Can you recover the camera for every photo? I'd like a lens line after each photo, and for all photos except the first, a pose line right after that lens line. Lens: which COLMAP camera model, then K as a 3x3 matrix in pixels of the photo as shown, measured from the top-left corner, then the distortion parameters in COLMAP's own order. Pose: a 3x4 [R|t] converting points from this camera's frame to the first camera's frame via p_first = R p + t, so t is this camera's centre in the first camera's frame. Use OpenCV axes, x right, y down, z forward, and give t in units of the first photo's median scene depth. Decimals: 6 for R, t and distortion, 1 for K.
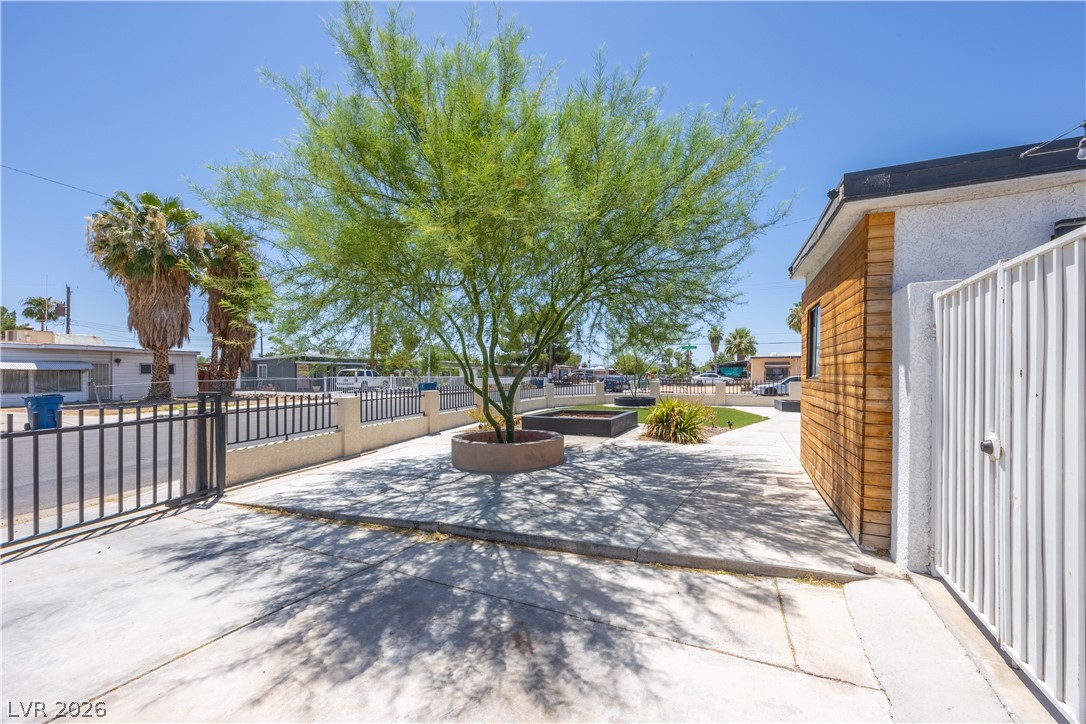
lens RADIAL K [[430.5, 0, 541.4], [0, 430.5, 360.6], [0, 0, 1]] dist [-0.001757, -0.000195]
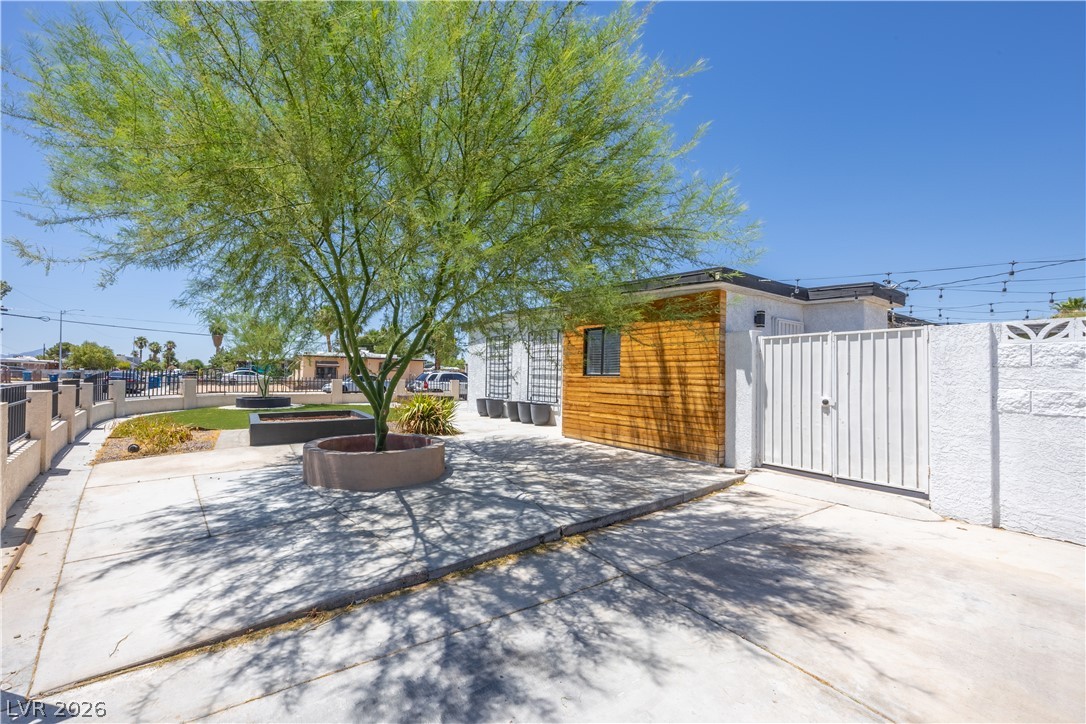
lens RADIAL K [[430.5, 0, 541.4], [0, 430.5, 360.6], [0, 0, 1]] dist [-0.001757, -0.000195]
pose [[0.508420, 0.047077, 0.859821, -1.033104], [-0.048578, 0.998482, -0.025944, 0.054272], [-0.859738, -0.028578, 0.509936, 0.581992]]
